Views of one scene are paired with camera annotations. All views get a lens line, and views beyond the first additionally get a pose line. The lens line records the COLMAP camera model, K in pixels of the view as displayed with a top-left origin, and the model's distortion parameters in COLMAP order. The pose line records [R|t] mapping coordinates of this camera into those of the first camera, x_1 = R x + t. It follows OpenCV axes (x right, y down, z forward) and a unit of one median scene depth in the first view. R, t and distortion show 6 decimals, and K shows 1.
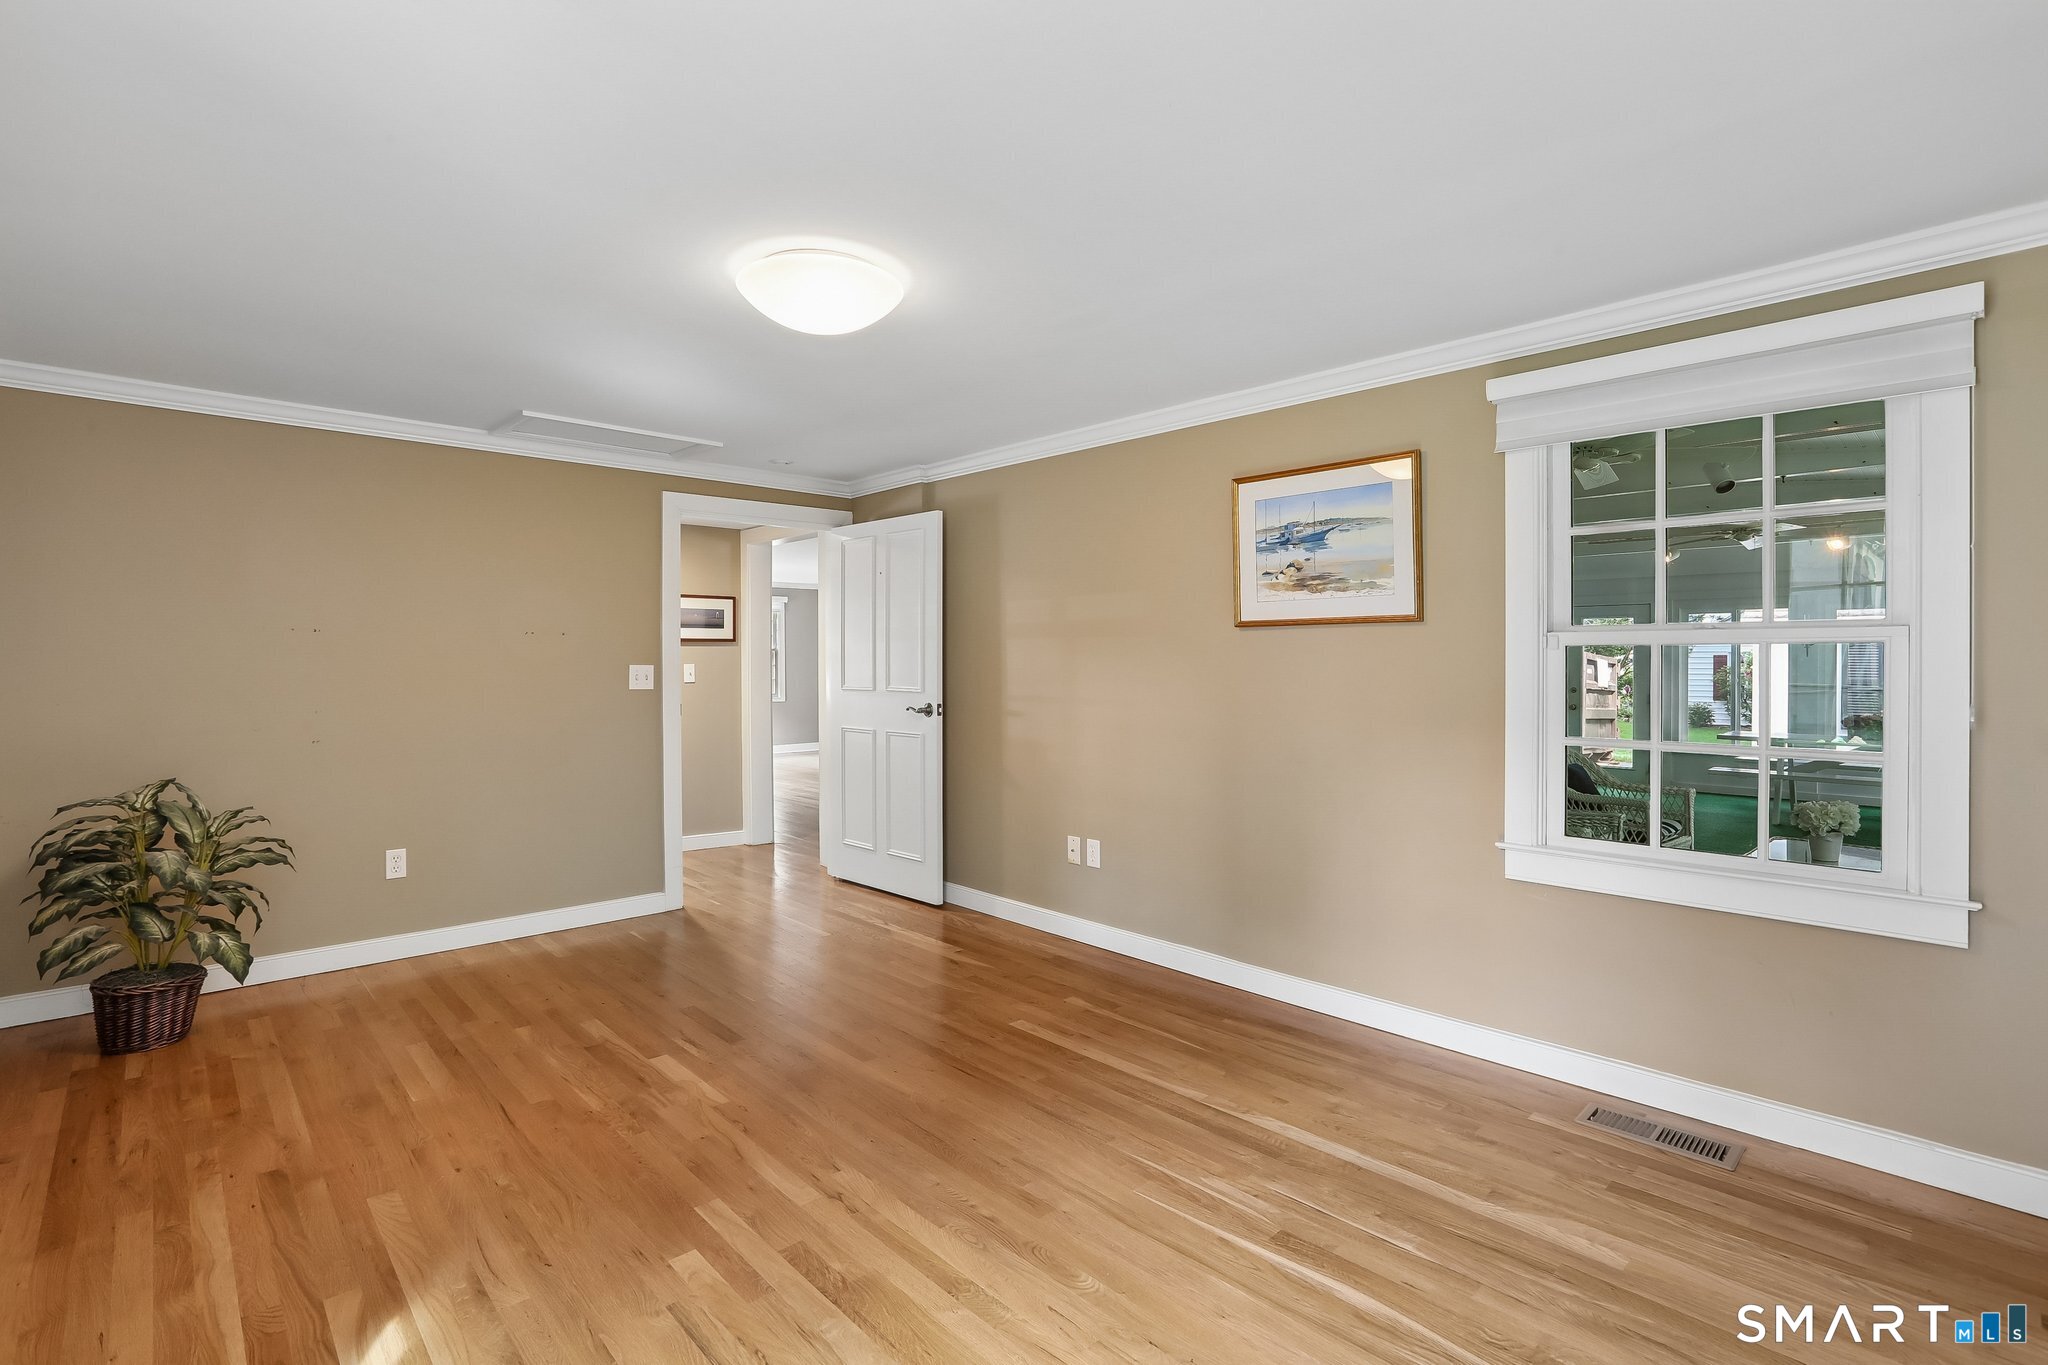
lens RADIAL K [[932.7, 0, 1022.9], [0, 932.7, 670.6], [0, 0, 1]] dist [-0.014493, -0.000457]
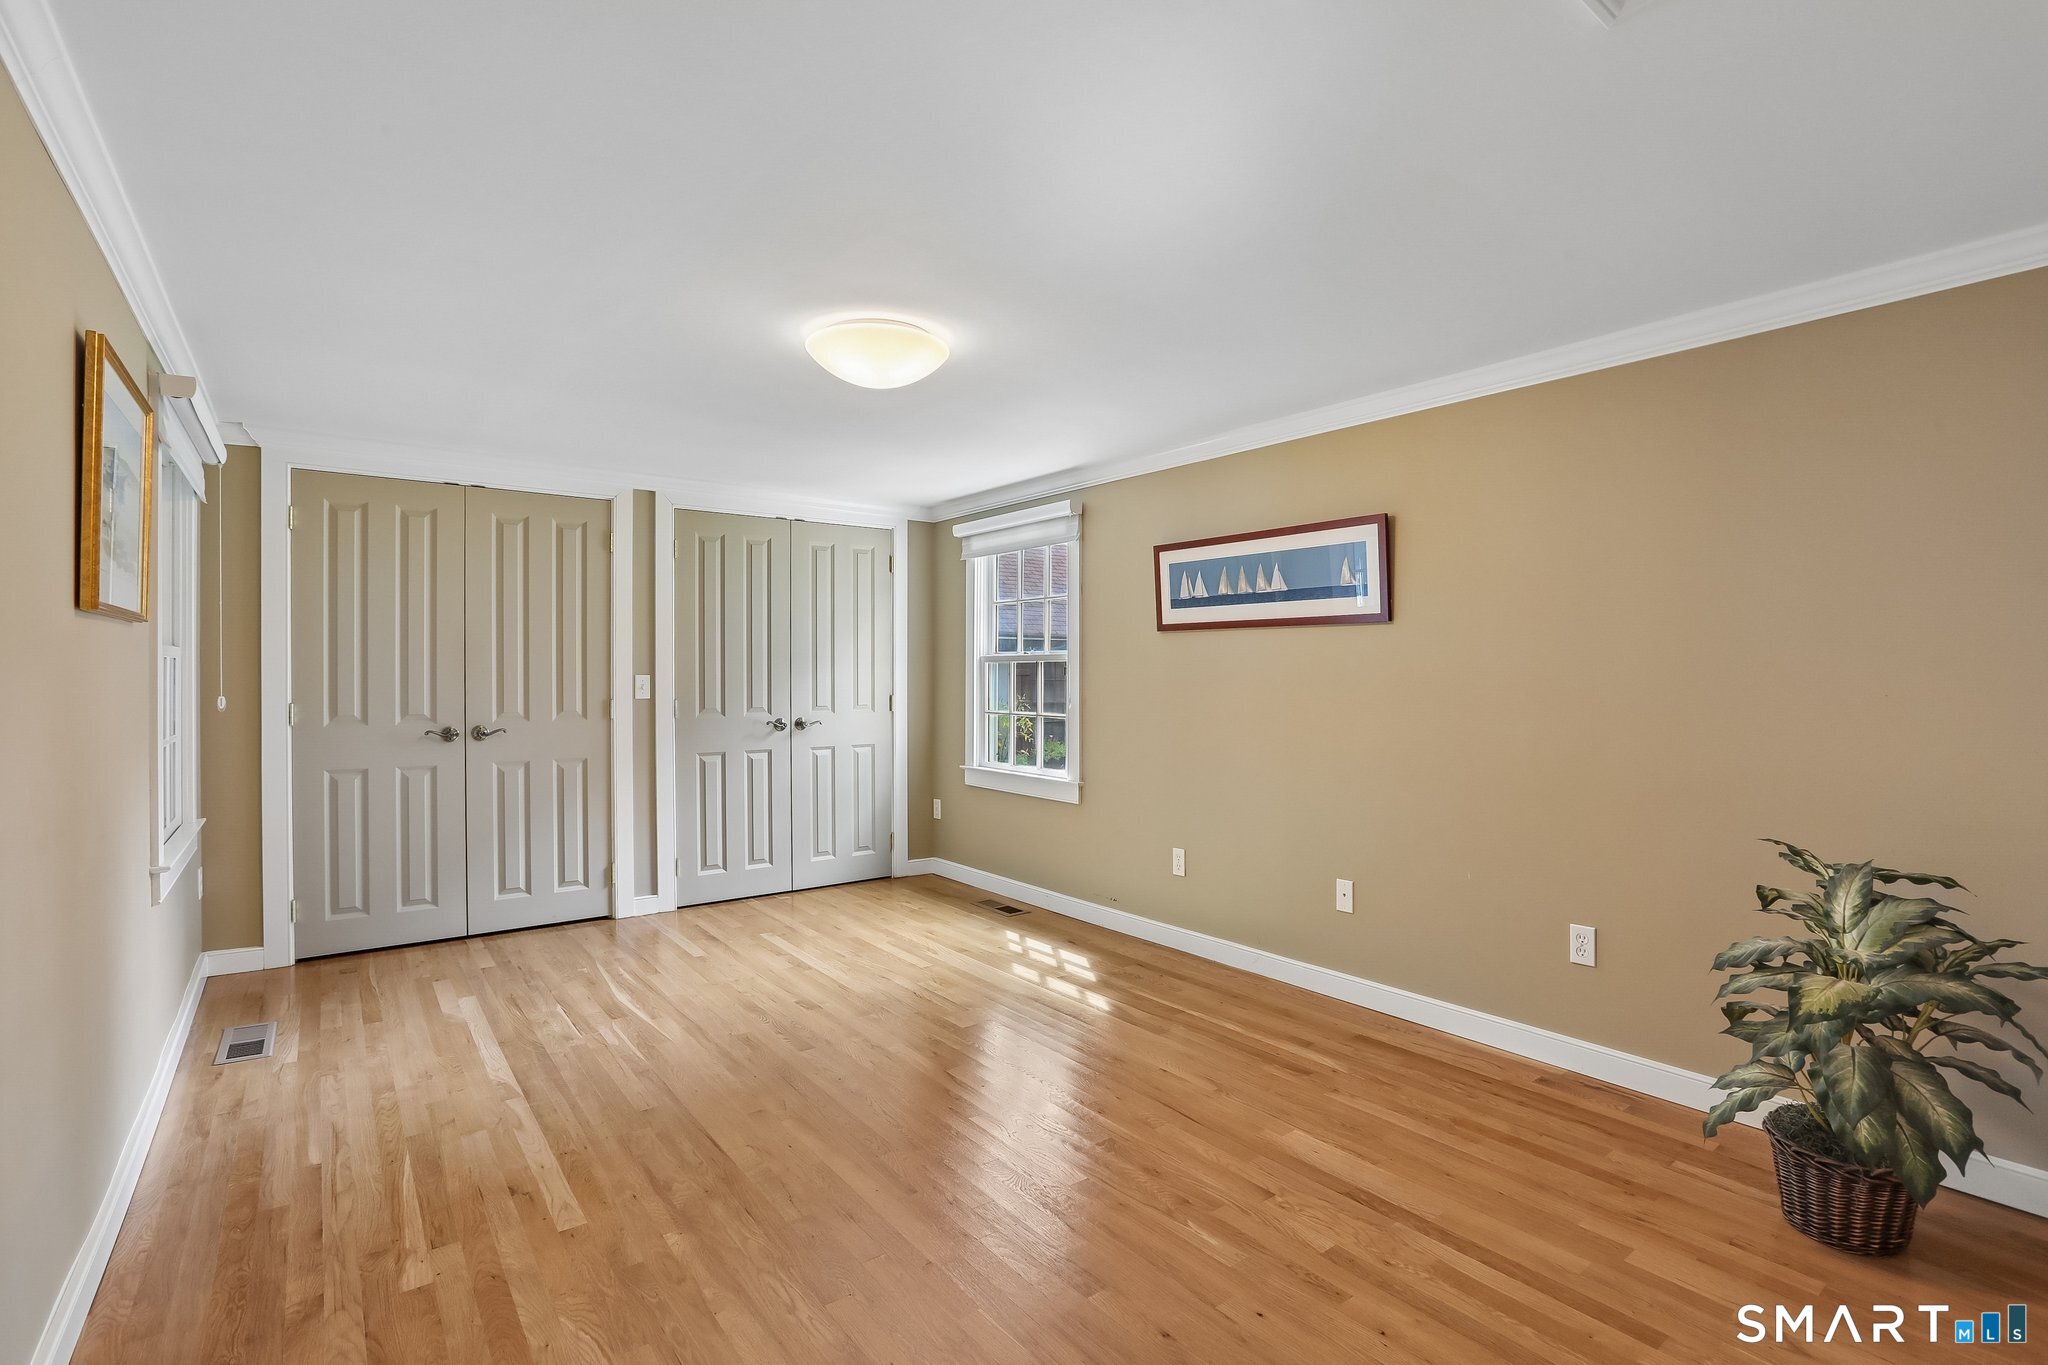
lens RADIAL K [[932.7, 0, 1024.2], [0, 932.7, 677.3], [0, 0, 1]] dist [-0.014493, -0.000457]
pose [[-0.993840, 0.003327, 0.110773, -0.488517], [0.004815, 0.999902, 0.013165, -0.015674], [-0.110718, 0.013617, -0.993759, 1.978972]]
